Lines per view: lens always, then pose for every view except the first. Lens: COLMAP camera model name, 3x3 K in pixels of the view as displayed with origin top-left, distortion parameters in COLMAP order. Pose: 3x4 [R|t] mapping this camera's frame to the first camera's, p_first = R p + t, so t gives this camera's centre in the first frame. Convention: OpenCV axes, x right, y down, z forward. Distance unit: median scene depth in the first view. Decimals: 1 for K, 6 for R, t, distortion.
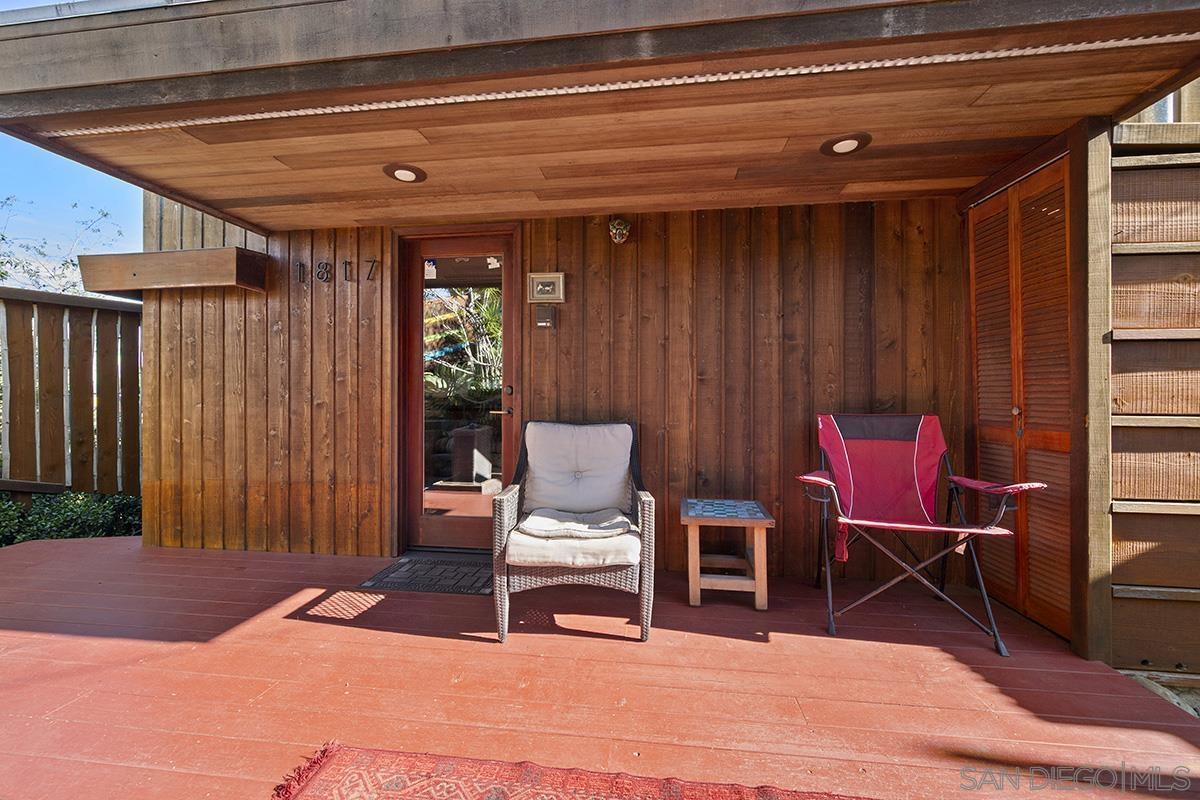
lens RADIAL K [[486.7, 0, 599.1], [0, 486.7, 394.5], [0, 0, 1]] dist [0.000871, 0.000032]
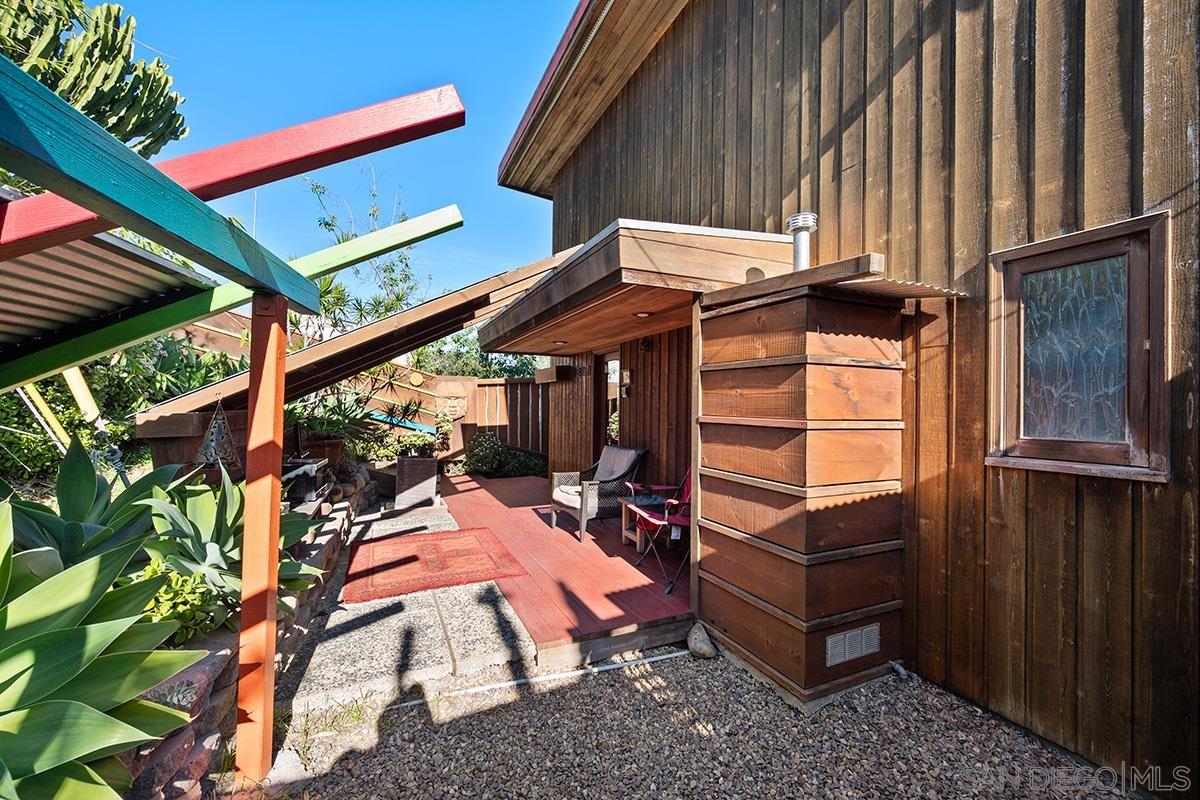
lens RADIAL K [[486.7, 0, 600.3], [0, 486.7, 398.9], [0, 0, 1]] dist [0.000871, 0.000032]
pose [[0.537884, -0.003752, -0.843011, 2.277512], [-0.009359, 0.999902, -0.010421, -0.170996], [0.842967, 0.013495, 0.537796, -0.194001]]
